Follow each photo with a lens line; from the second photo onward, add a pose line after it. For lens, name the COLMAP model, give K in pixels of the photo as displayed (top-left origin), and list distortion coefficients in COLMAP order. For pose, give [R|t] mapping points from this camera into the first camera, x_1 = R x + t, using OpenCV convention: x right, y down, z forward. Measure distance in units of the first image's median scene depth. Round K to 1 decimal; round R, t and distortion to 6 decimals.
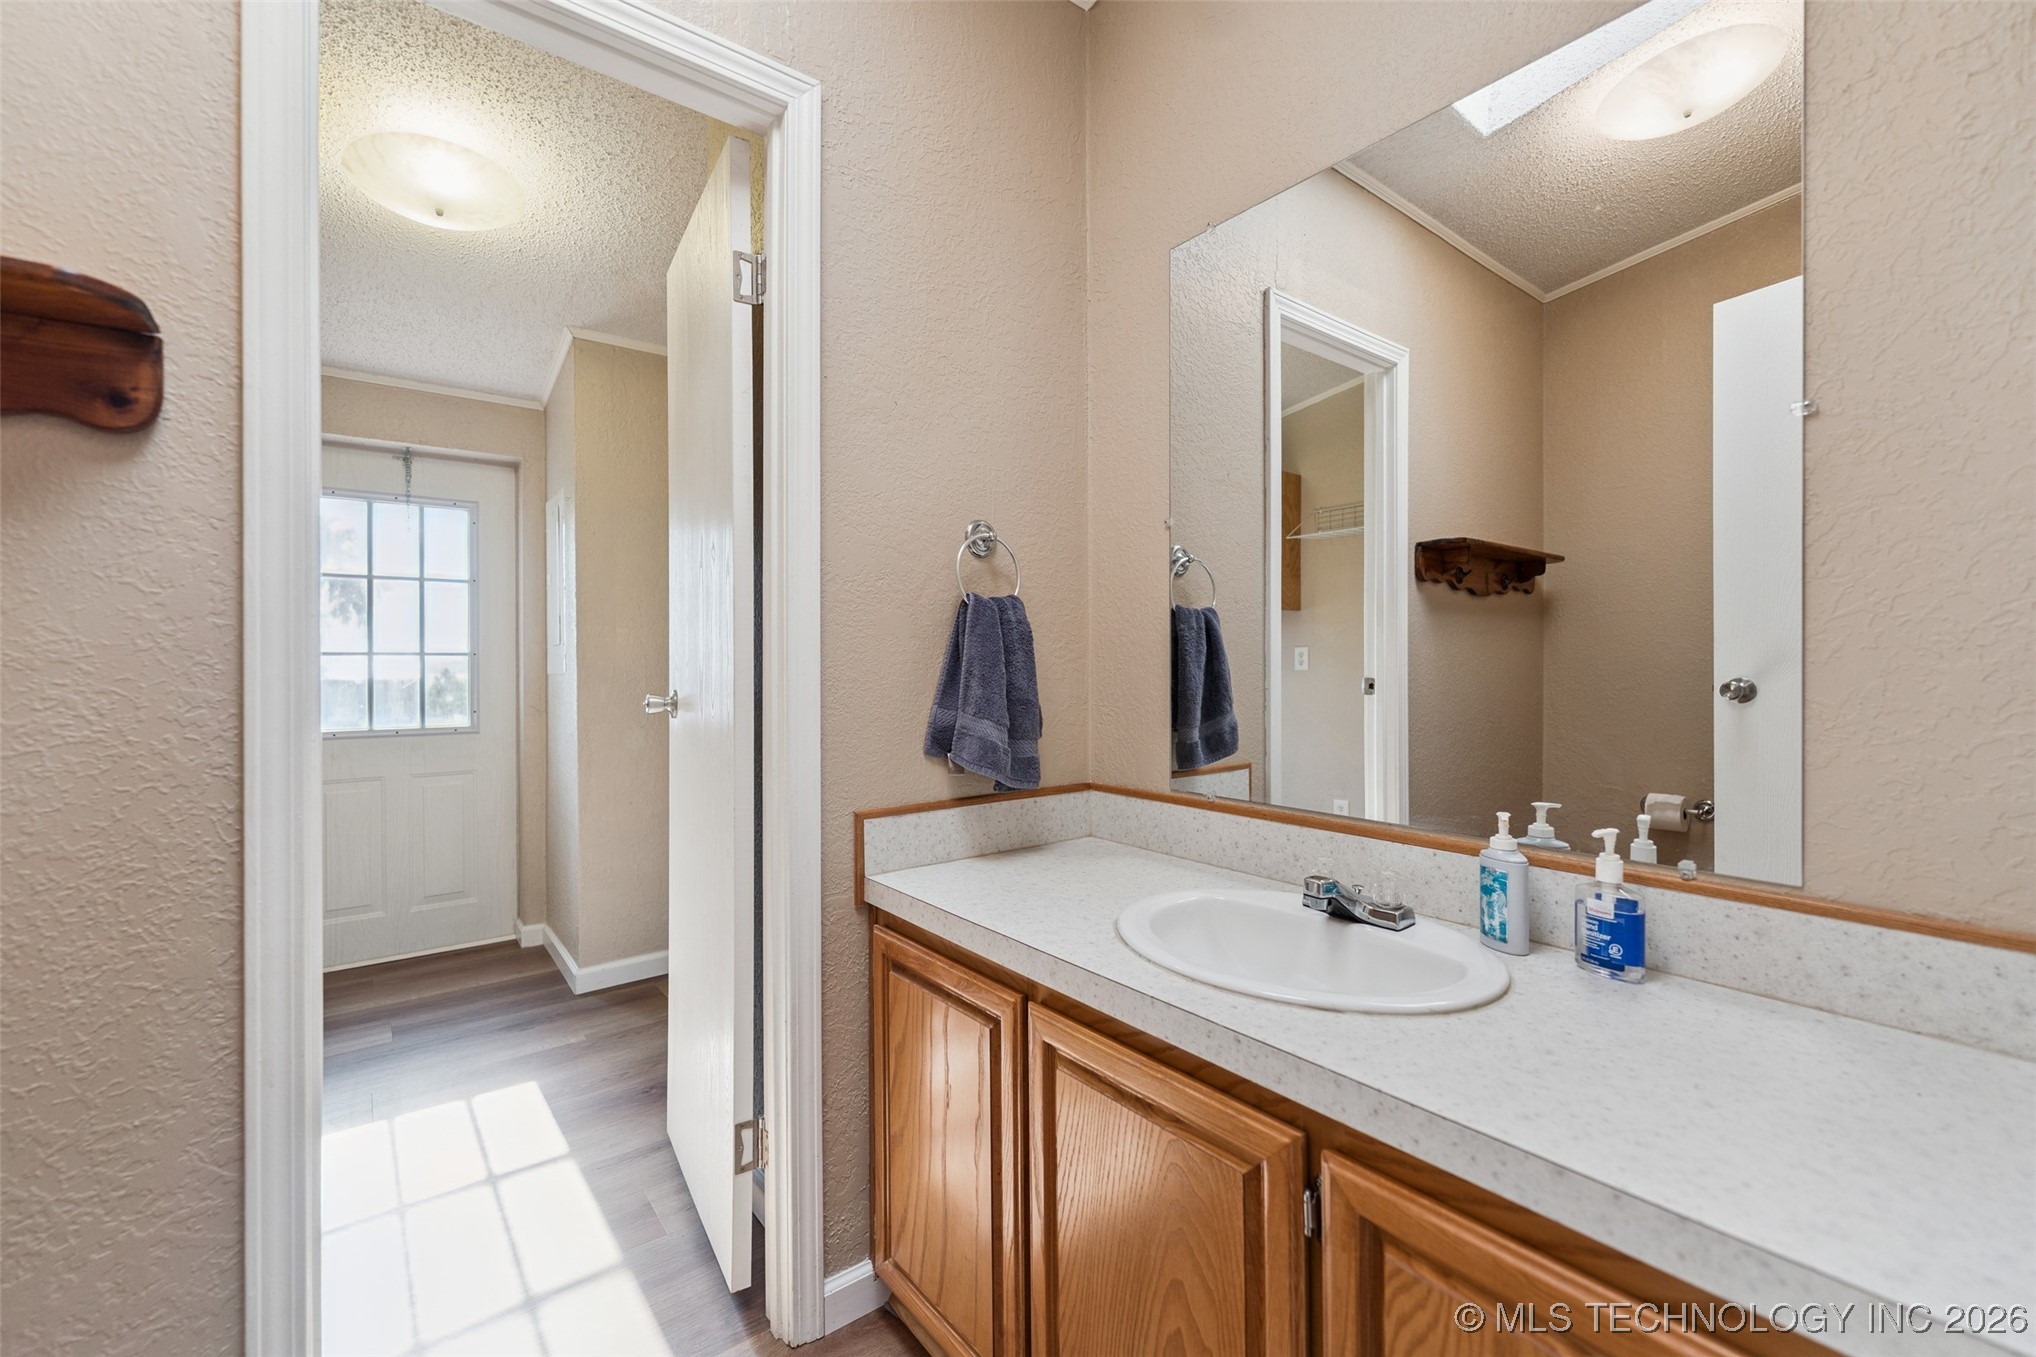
lens RADIAL K [[828.3, 0, 1087.7], [0, 828.3, 647.1], [0, 0, 1]] dist [0.004893, -0.001707]
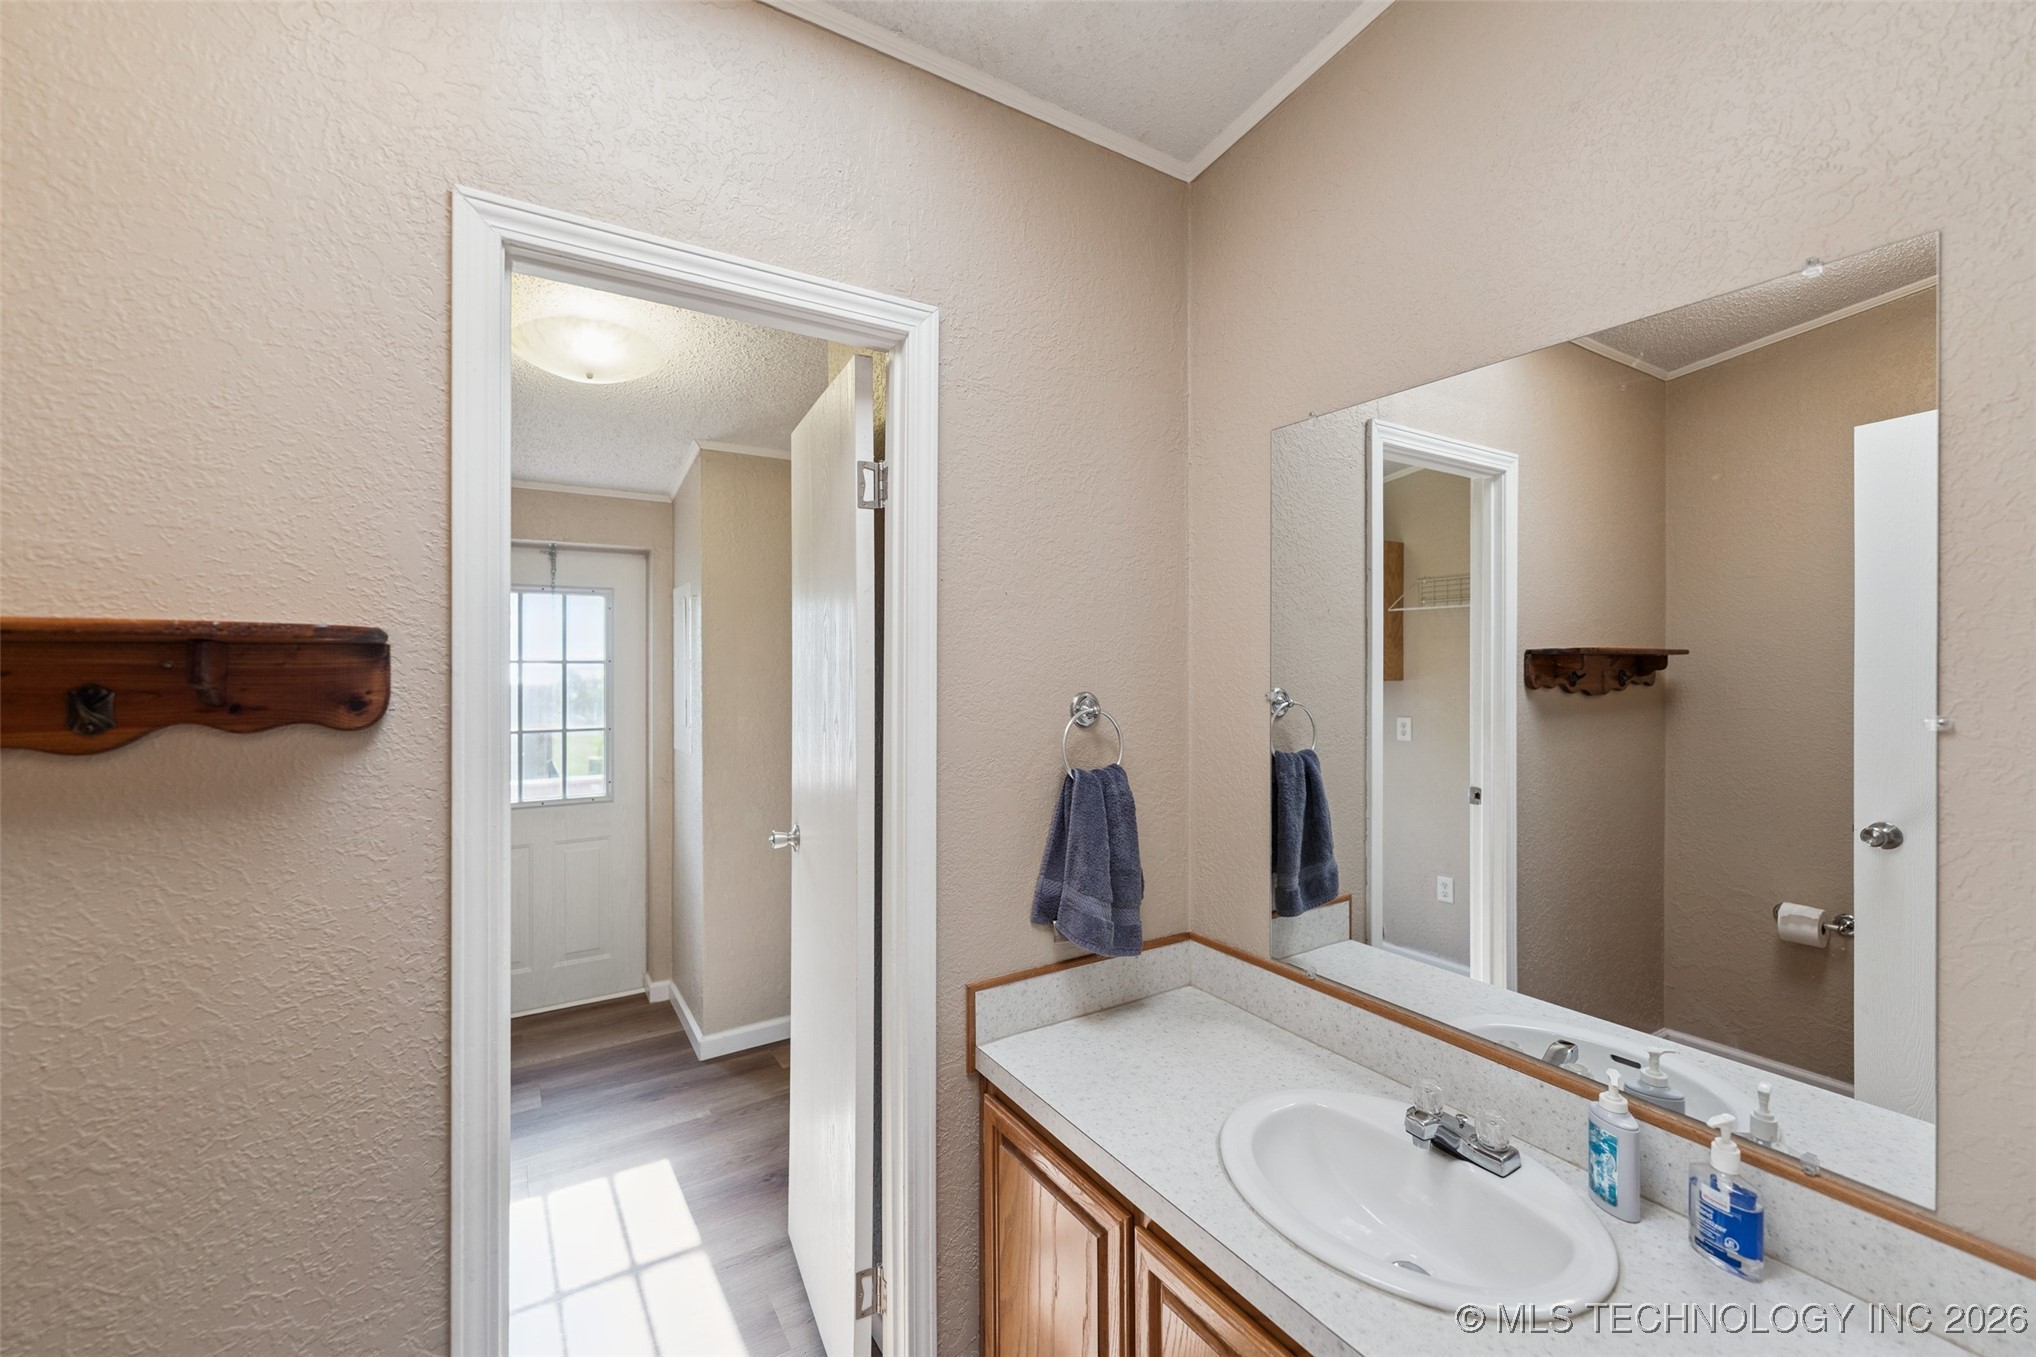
lens RADIAL K [[828.3, 0, 1104.3], [0, 828.3, 693.2], [0, 0, 1]] dist [0.004893, -0.001707]
pose [[0.995603, 0.002697, -0.093634, -0.009247], [-0.002572, 0.999996, 0.001456, -0.166631], [0.093637, -0.001208, 0.995606, -0.030427]]
